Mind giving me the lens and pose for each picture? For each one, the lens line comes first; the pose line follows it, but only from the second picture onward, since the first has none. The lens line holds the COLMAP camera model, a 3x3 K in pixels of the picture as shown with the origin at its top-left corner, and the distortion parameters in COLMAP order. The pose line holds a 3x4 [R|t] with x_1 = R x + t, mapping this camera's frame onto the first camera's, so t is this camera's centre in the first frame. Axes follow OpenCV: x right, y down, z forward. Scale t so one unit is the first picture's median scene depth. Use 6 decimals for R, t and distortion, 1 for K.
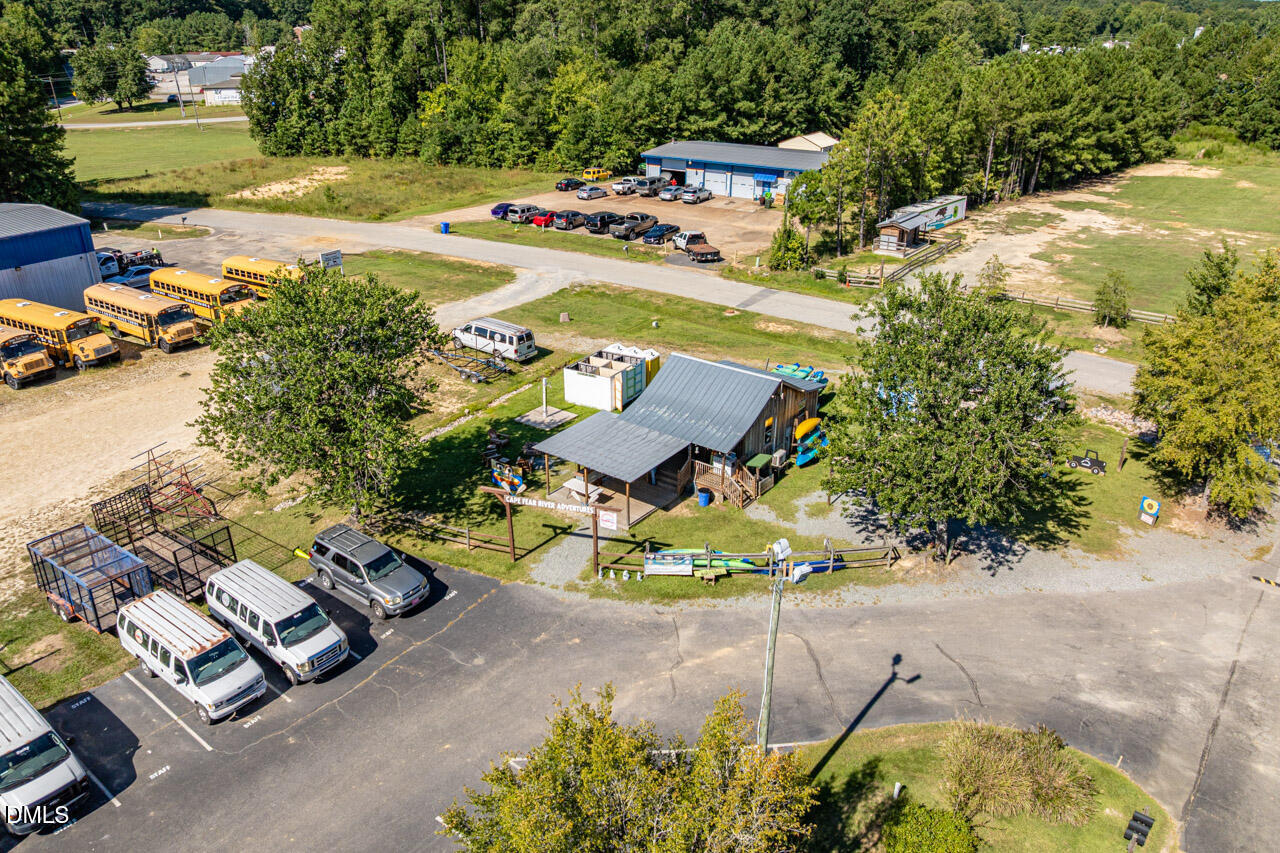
lens RADIAL K [[903.0, 0, 640.0], [0, 903.0, 426.5], [0, 0, 1]] dist [-0.036860, -0.006146]
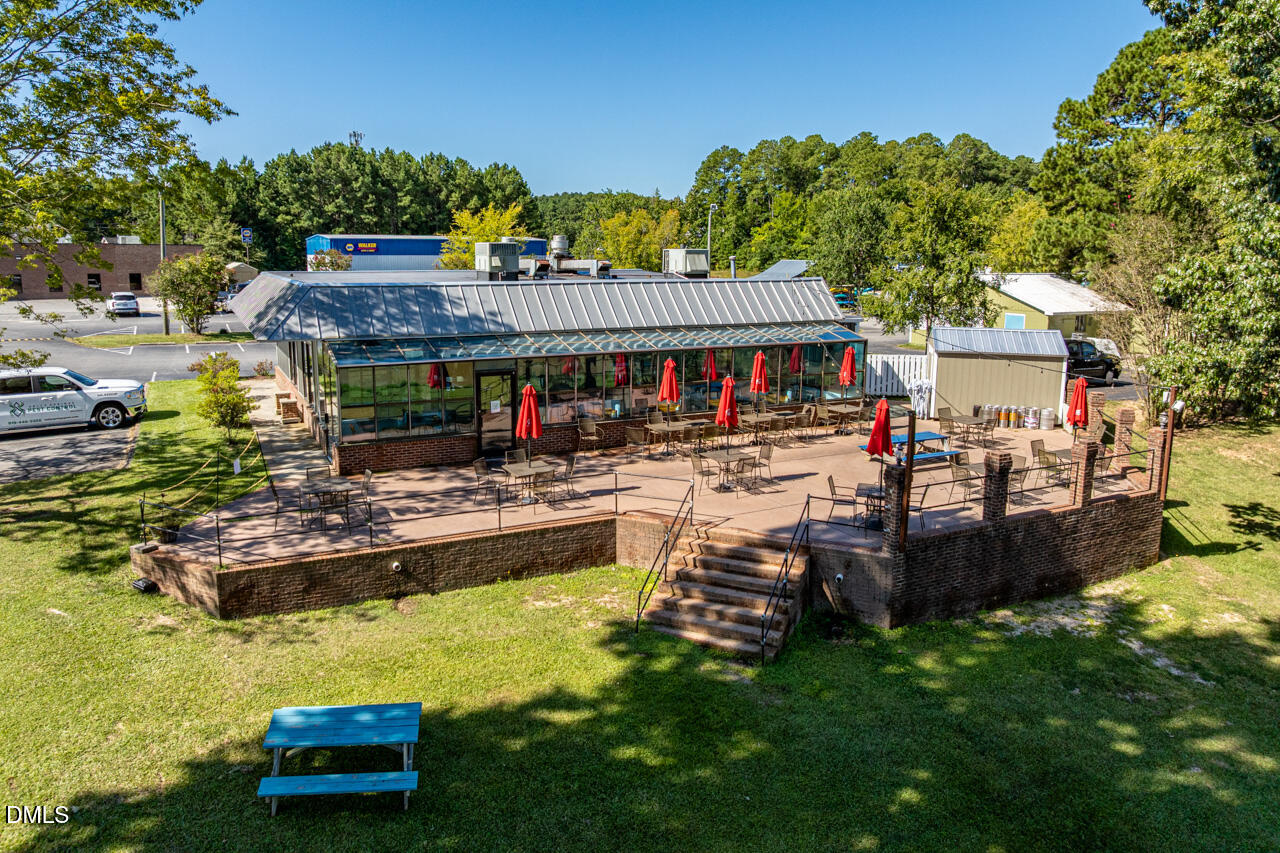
lens RADIAL K [[903.0, 0, 640.0], [0, 903.0, 426.5], [0, 0, 1]] dist [-0.036860, -0.006146]
pose [[0.907314, 0.077632, -0.413224, 0.244865], [-0.170967, 0.966007, -0.193909, 0.288114], [0.384124, 0.246584, 0.889744, -0.349782]]
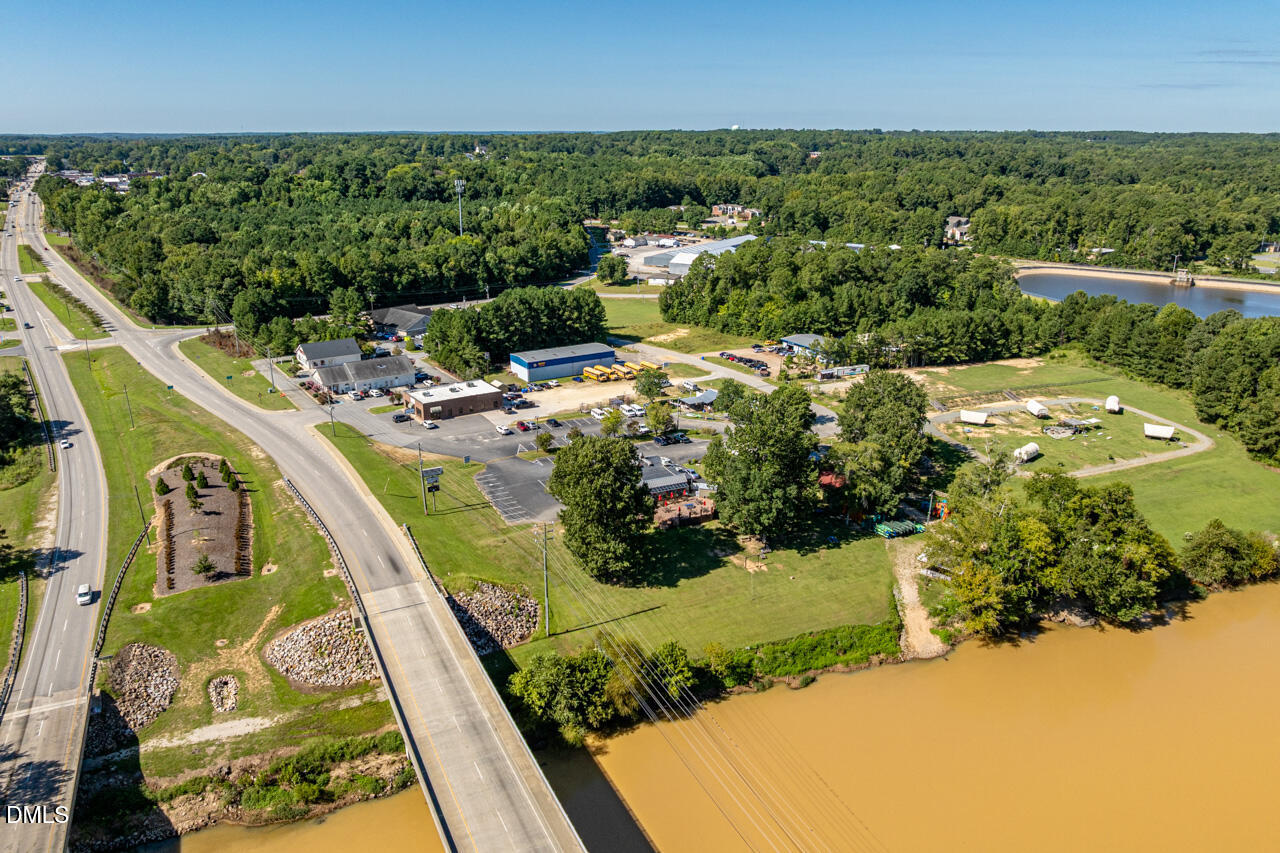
lens RADIAL K [[903.0, 0, 640.0], [0, 903.0, 426.5], [0, 0, 1]] dist [-0.036860, -0.006146]
pose [[0.899608, 0.137722, -0.414413, 0.766345], [-0.182408, 0.980725, -0.070047, 0.236597], [0.396778, 0.138607, 0.907389, -1.619514]]
